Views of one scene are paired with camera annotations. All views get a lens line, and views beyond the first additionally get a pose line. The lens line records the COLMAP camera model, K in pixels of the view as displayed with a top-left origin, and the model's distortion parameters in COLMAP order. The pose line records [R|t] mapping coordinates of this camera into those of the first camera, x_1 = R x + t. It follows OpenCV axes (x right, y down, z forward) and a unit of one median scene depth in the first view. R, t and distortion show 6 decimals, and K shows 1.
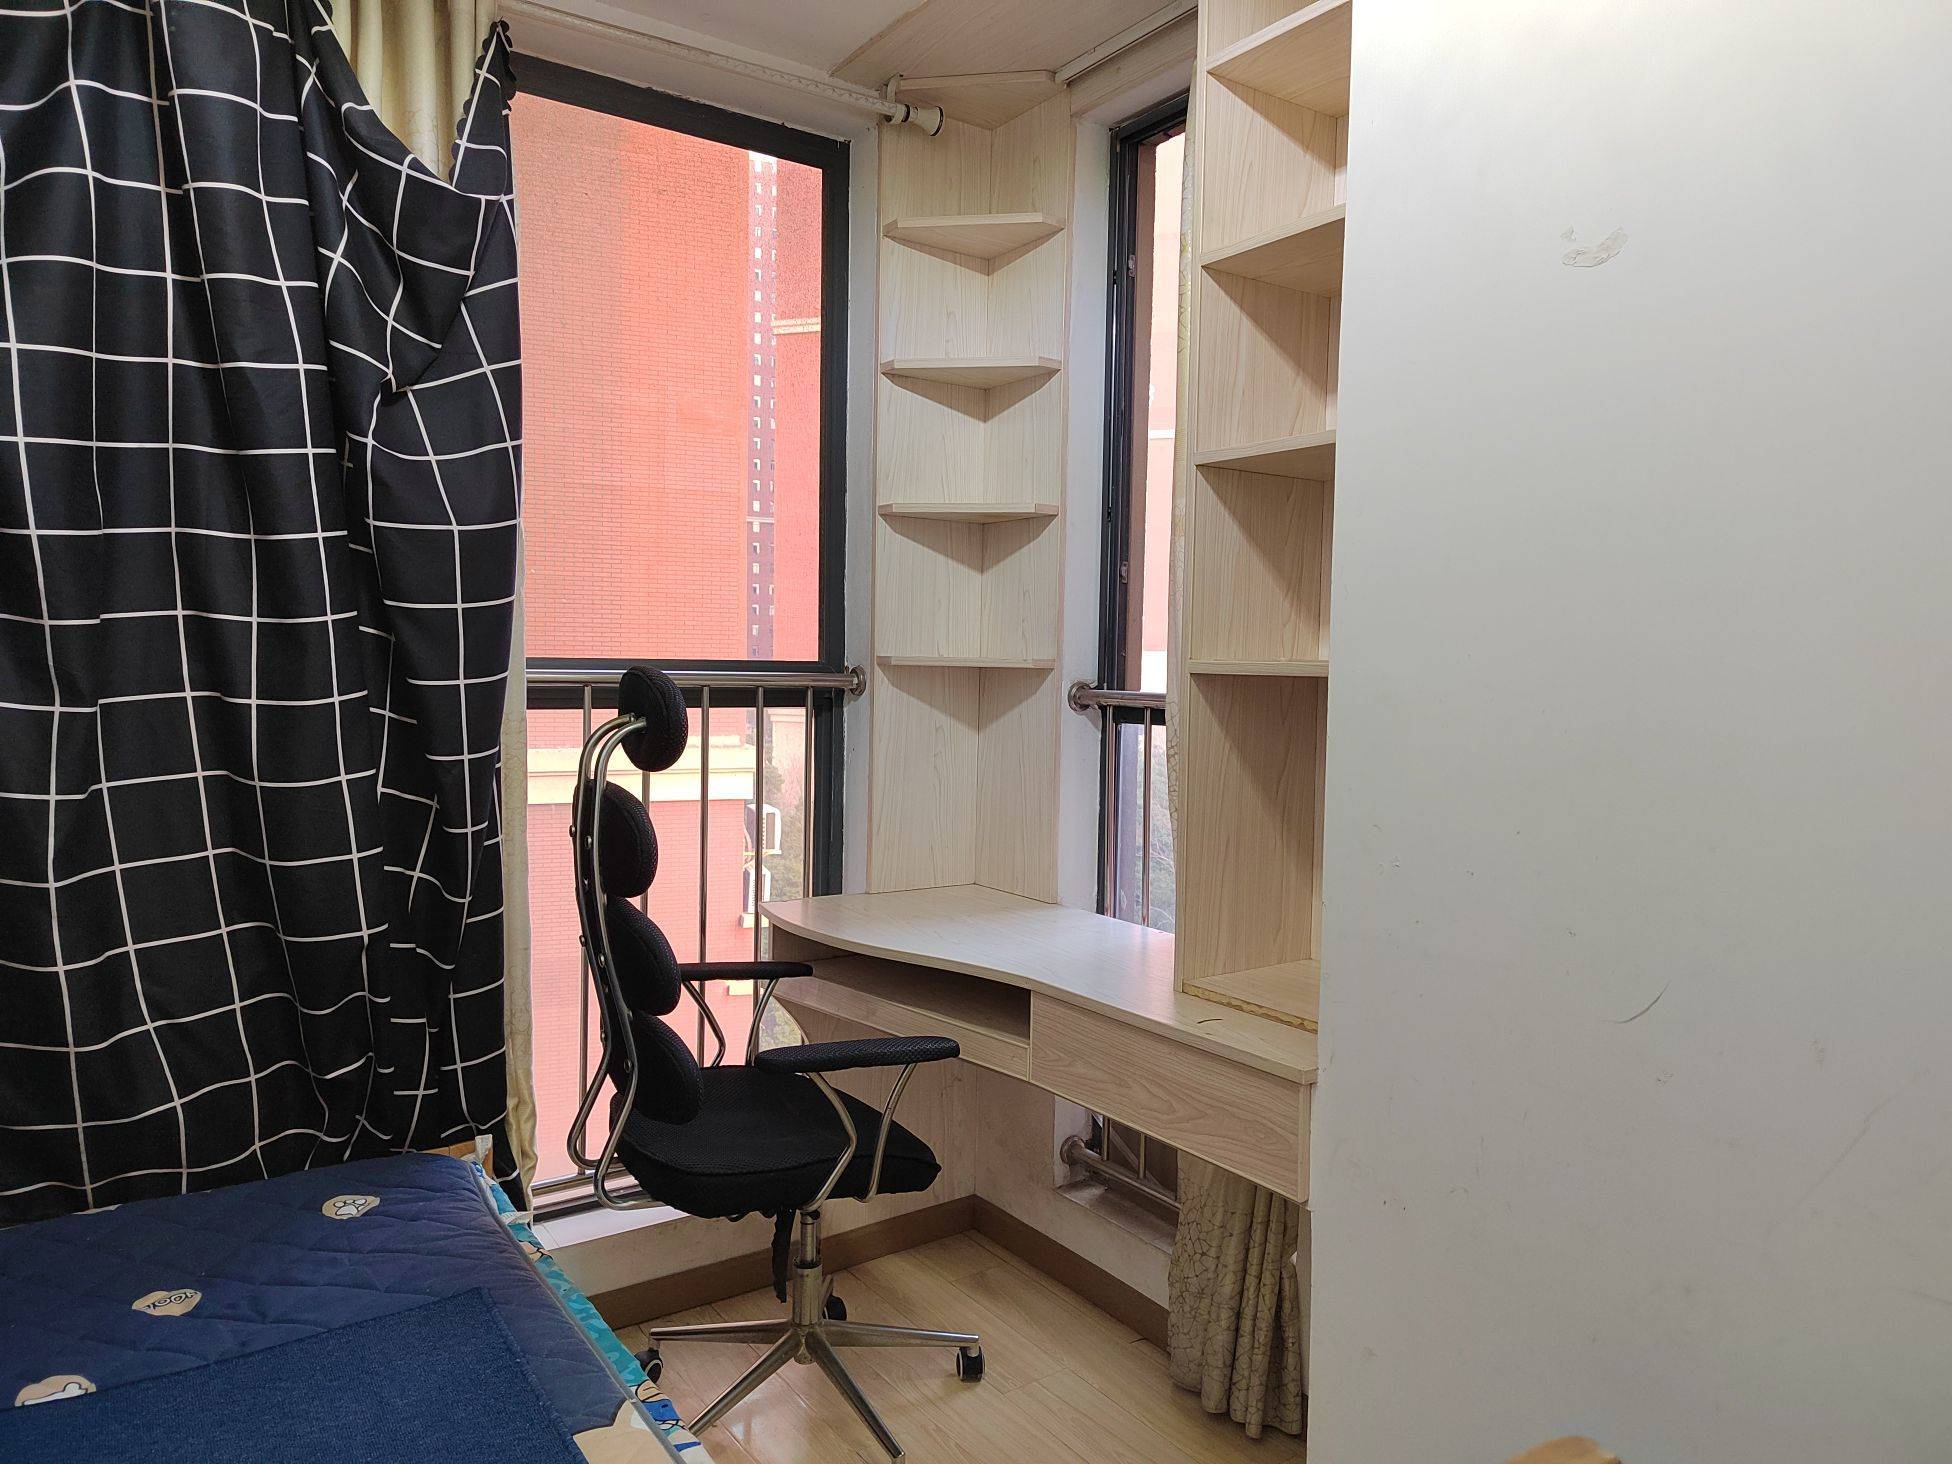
lens RADIAL K [[1338.3, 0, 976.0], [0, 1338.3, 732.0], [0, 0, 1]] dist [0.104896, -0.095187]
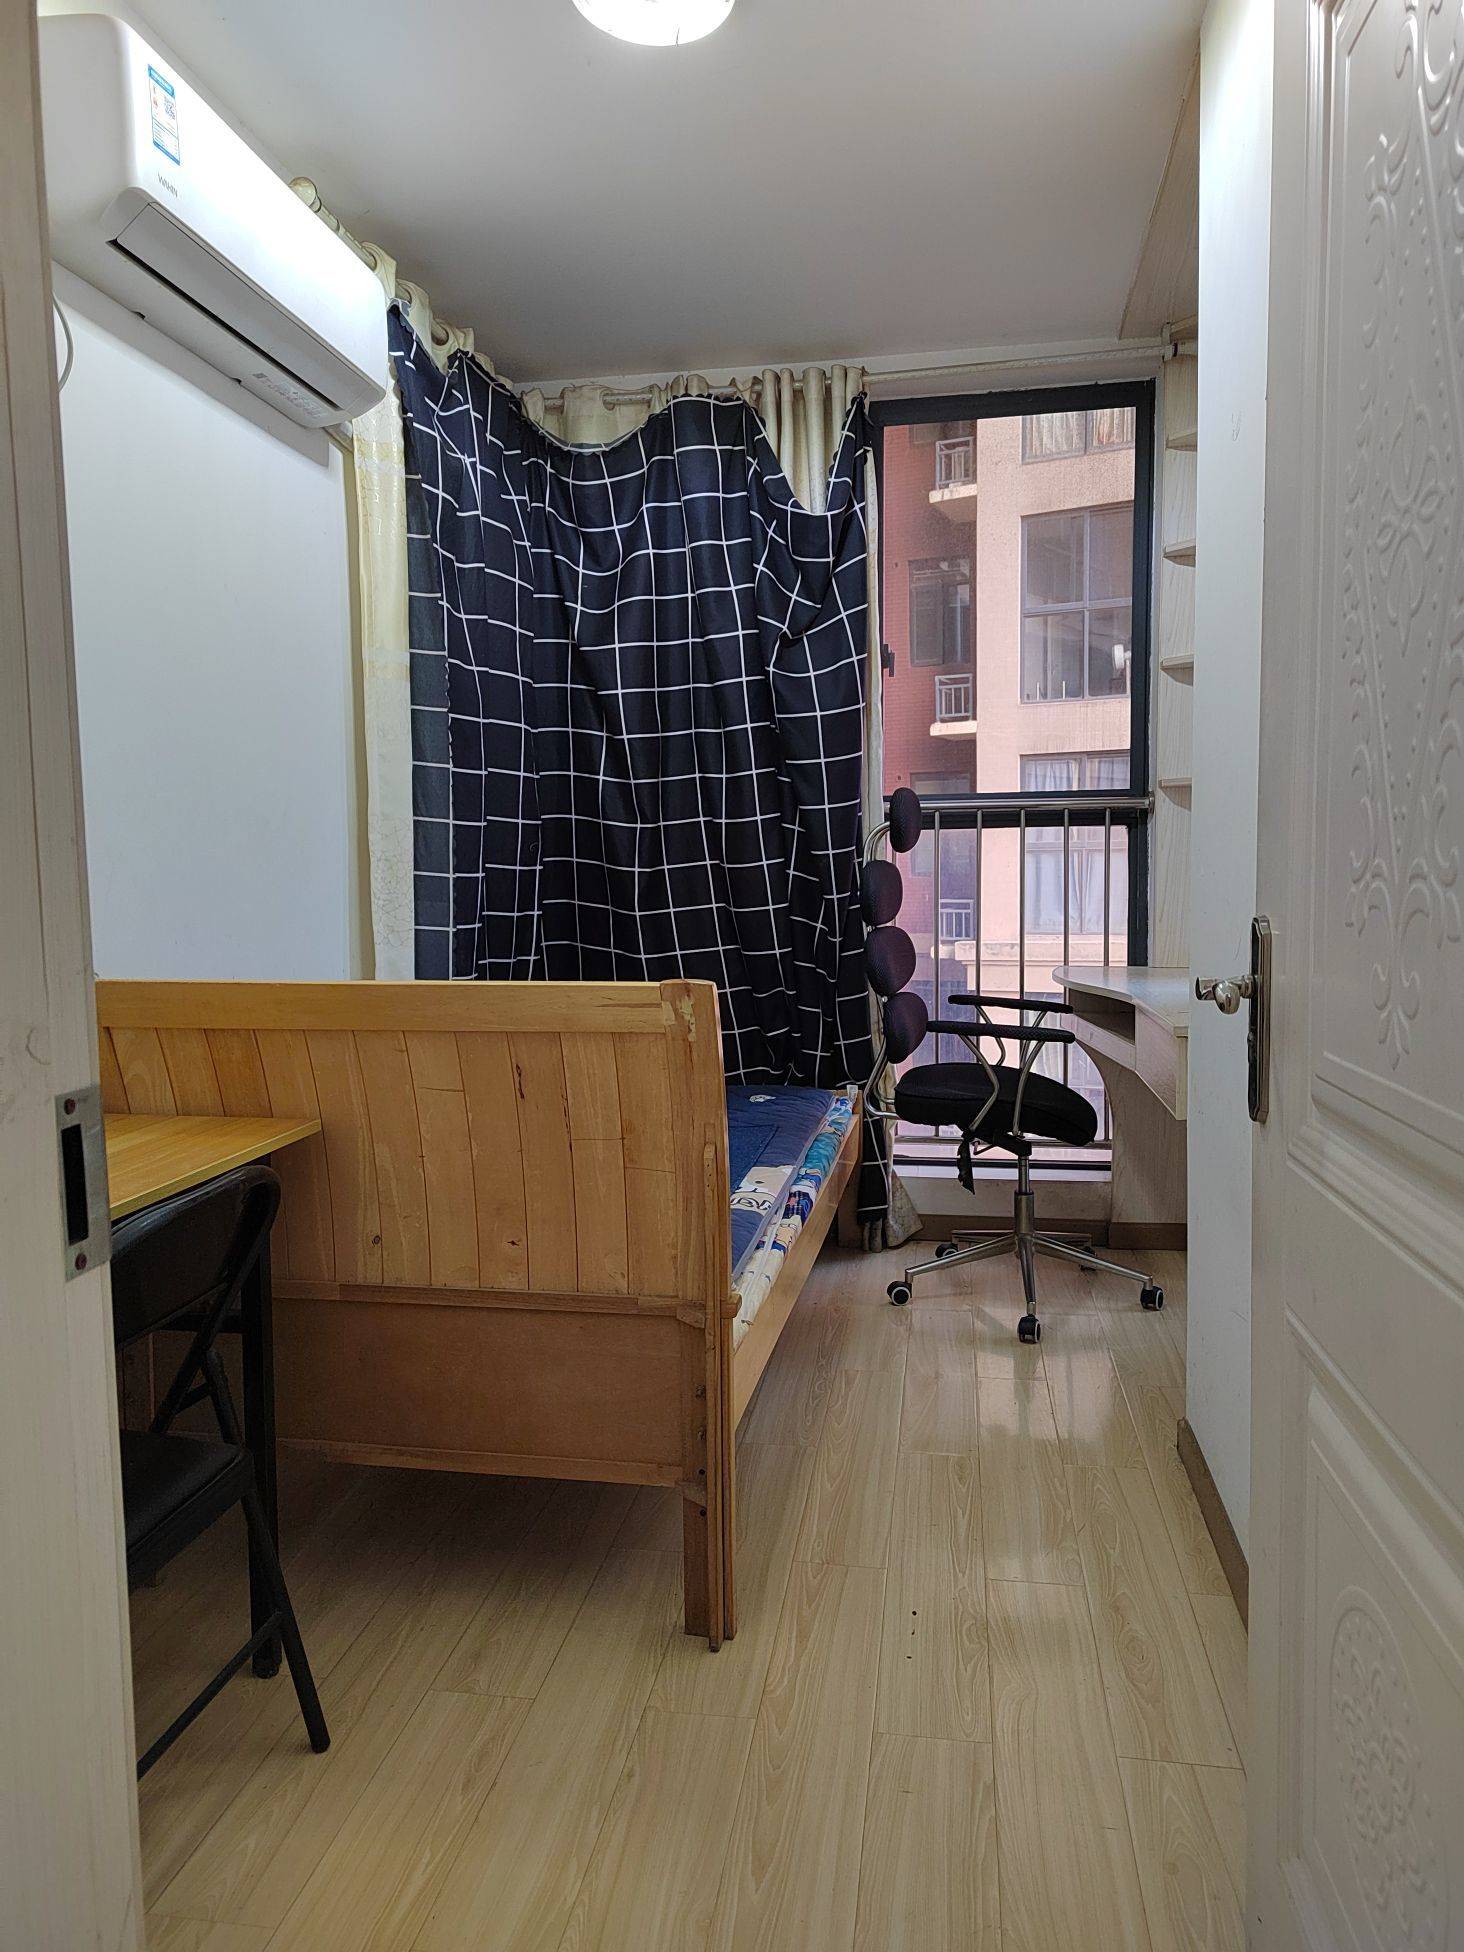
lens RADIAL K [[1338.3, 0, 732.0], [0, 1338.3, 976.0], [0, 0, 1]] dist [0.104896, -0.095187]
pose [[0.723888, 0.032553, -0.689149, 0.715496], [-0.010023, 0.999277, 0.036673, 0.117811], [0.689845, -0.019640, 0.723691, -0.298656]]
